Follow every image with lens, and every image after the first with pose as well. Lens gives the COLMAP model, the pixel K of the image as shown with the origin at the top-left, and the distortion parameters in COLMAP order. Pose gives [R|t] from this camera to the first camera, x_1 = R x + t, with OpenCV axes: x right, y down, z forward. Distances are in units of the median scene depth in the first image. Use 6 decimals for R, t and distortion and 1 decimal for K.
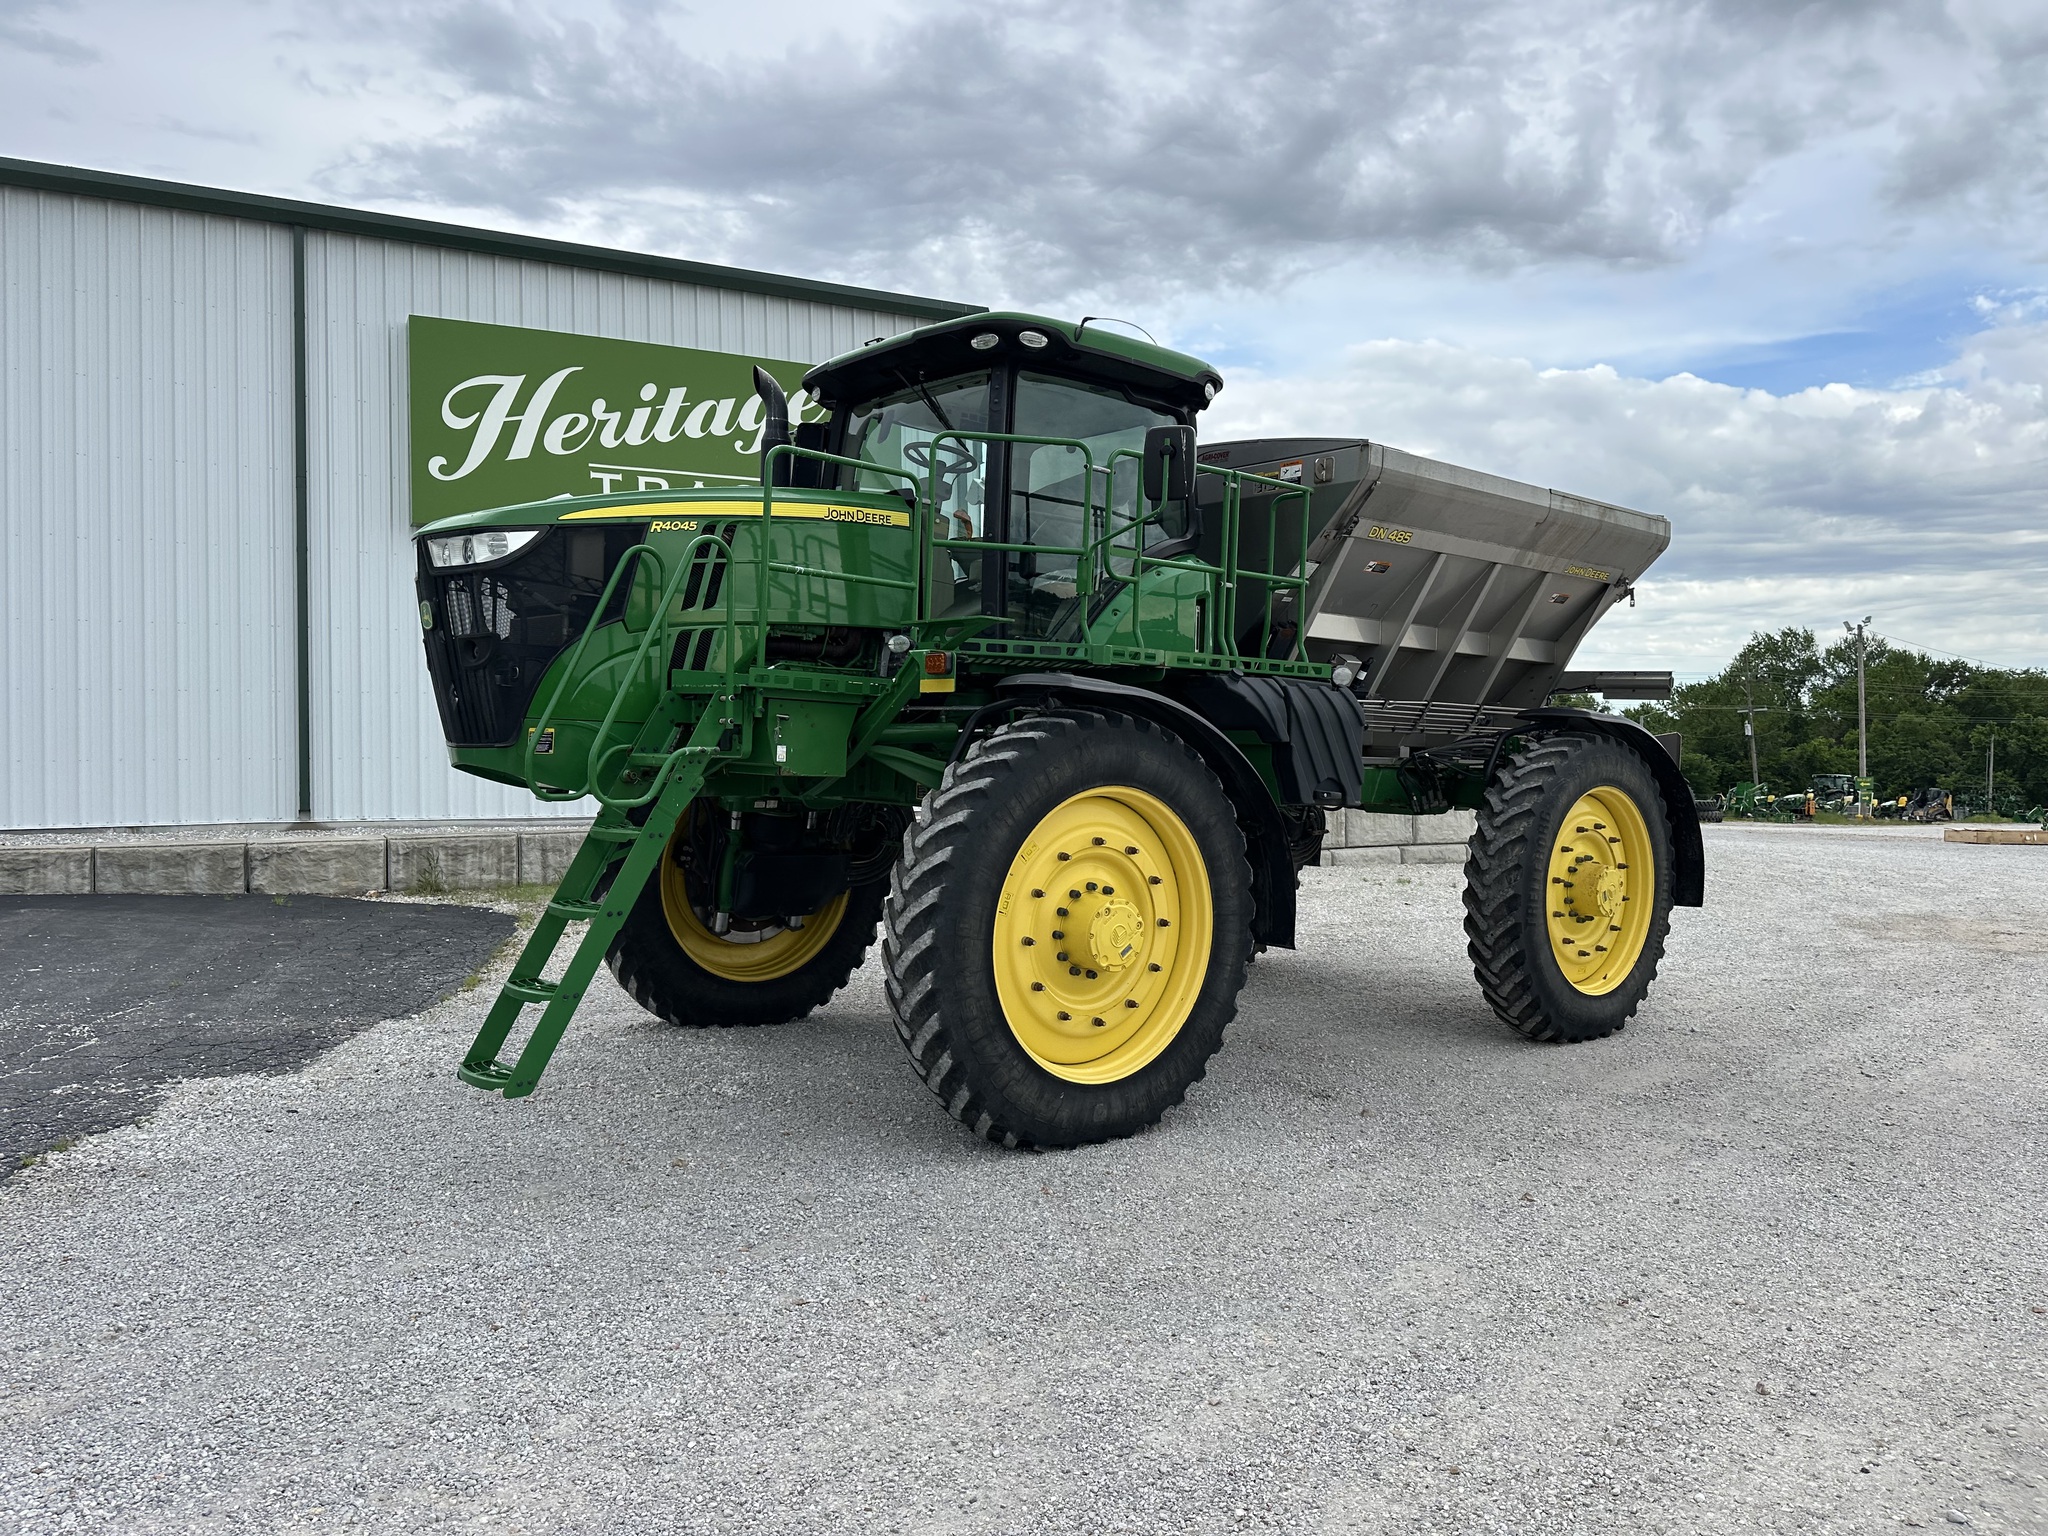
lens RADIAL K [[1437.1, 0, 1012.4], [0, 1437.1, 744.0], [0, 0, 1]] dist [0.041504, -0.050864]
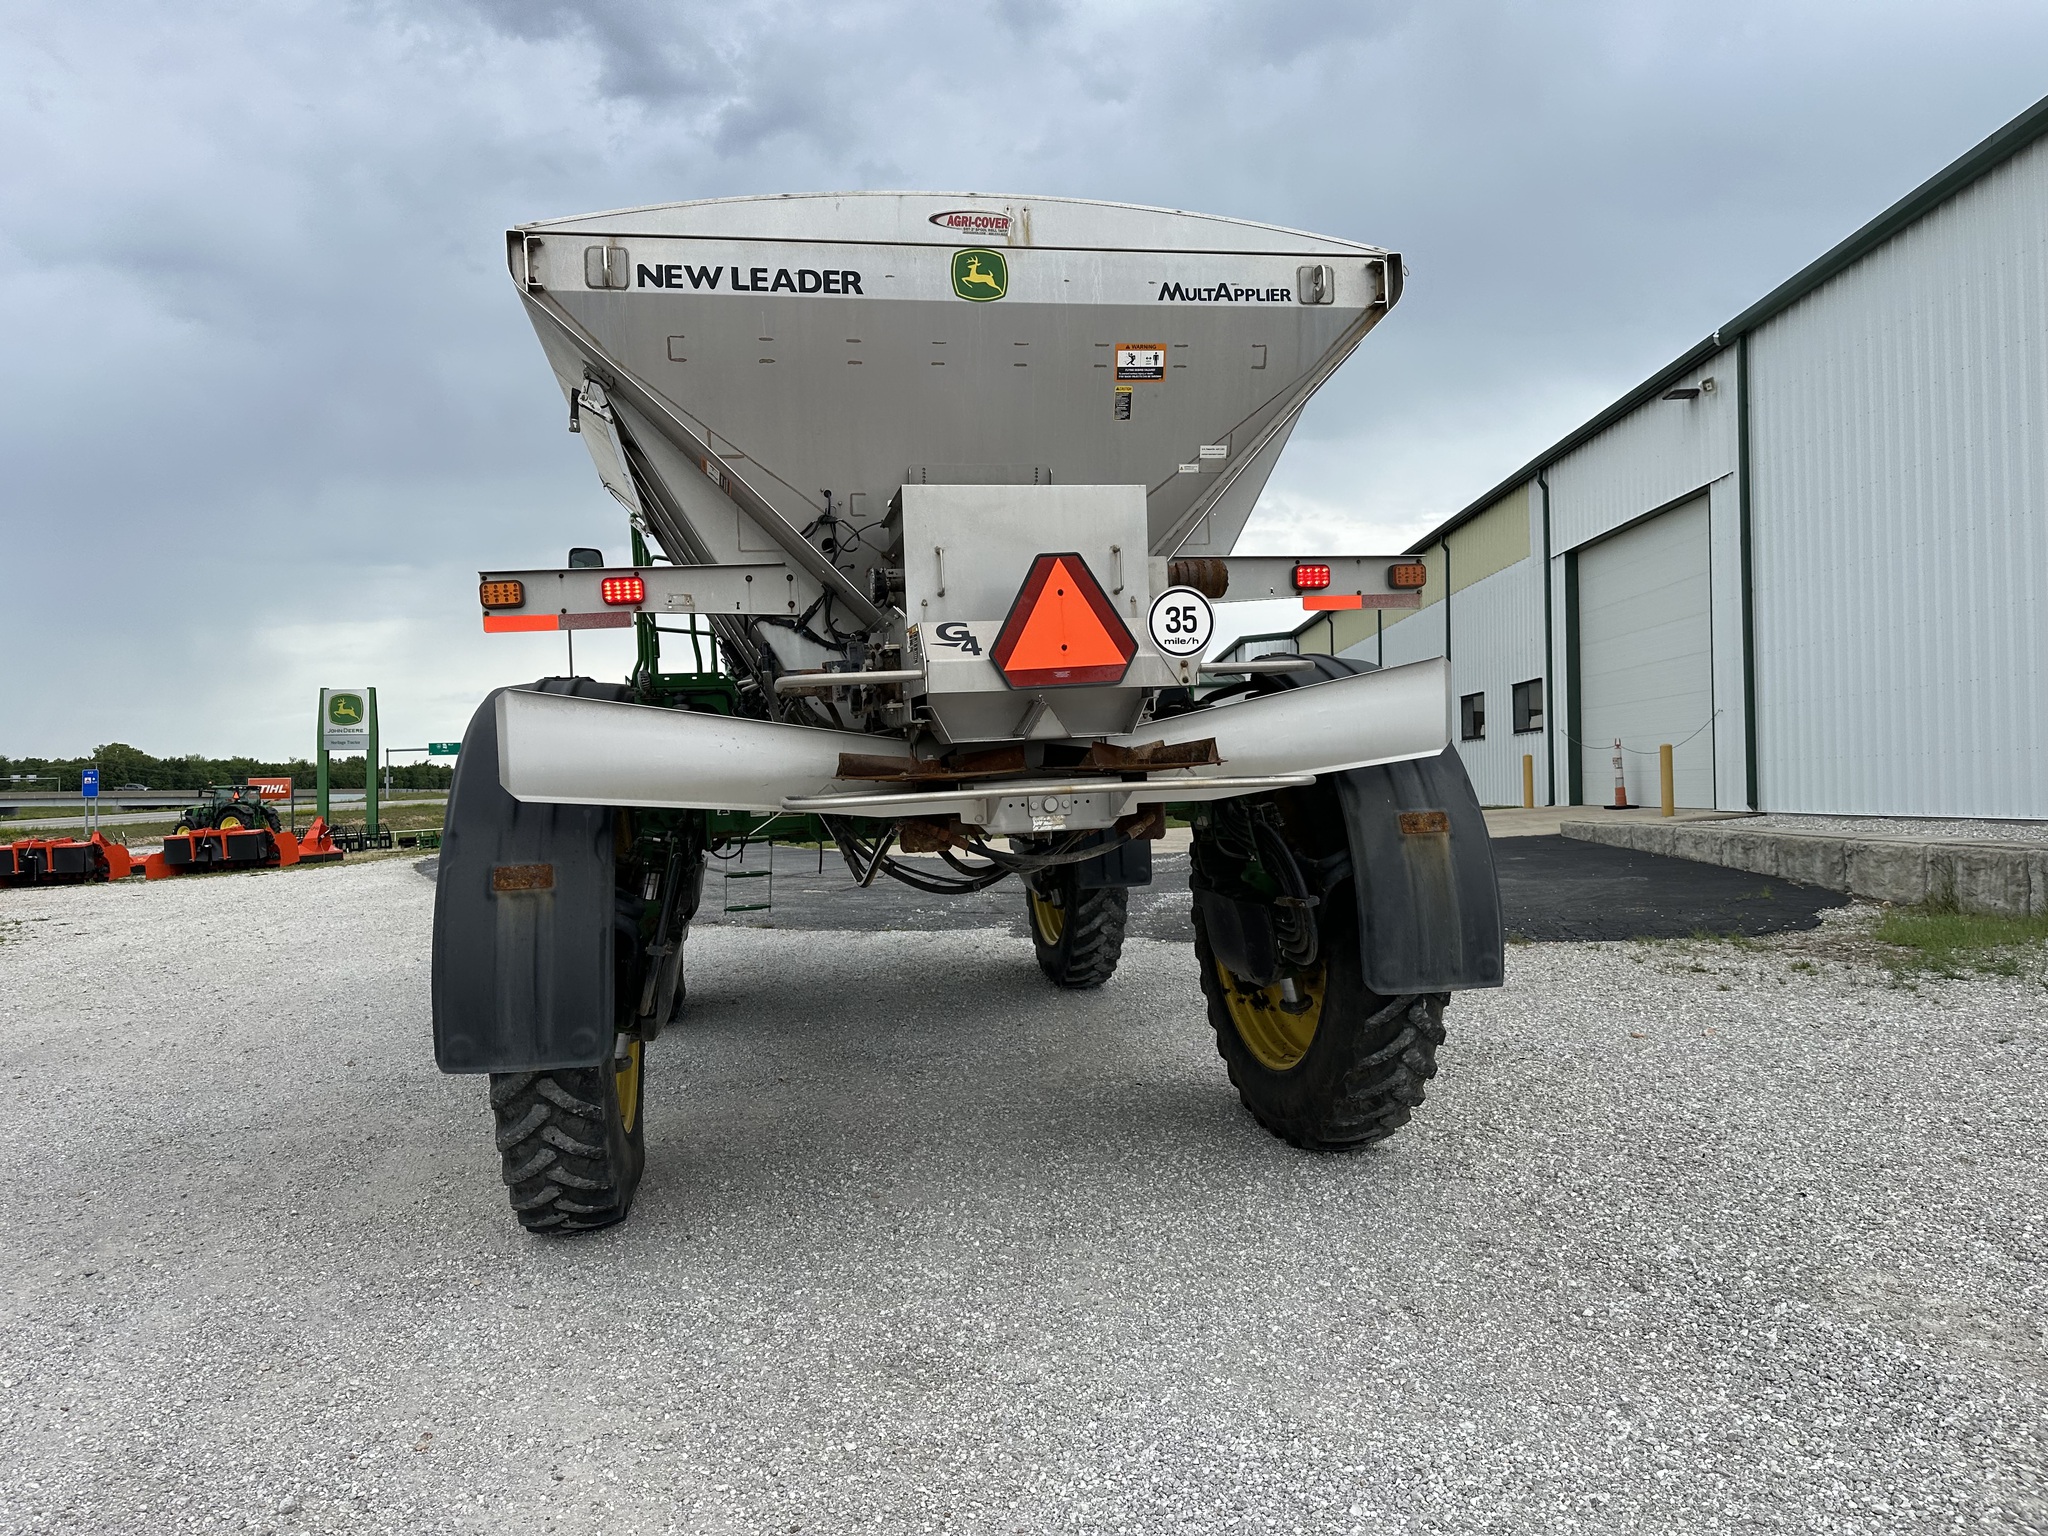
lens RADIAL K [[1437.1, 0, 1017.9], [0, 1437.1, 737.4], [0, 0, 1]] dist [0.041504, -0.050864]
pose [[-0.481318, -0.015651, -0.876406, 0.570006], [0.029027, 0.999008, -0.033782, 0.019409], [0.876065, -0.041700, -0.480386, 0.995418]]
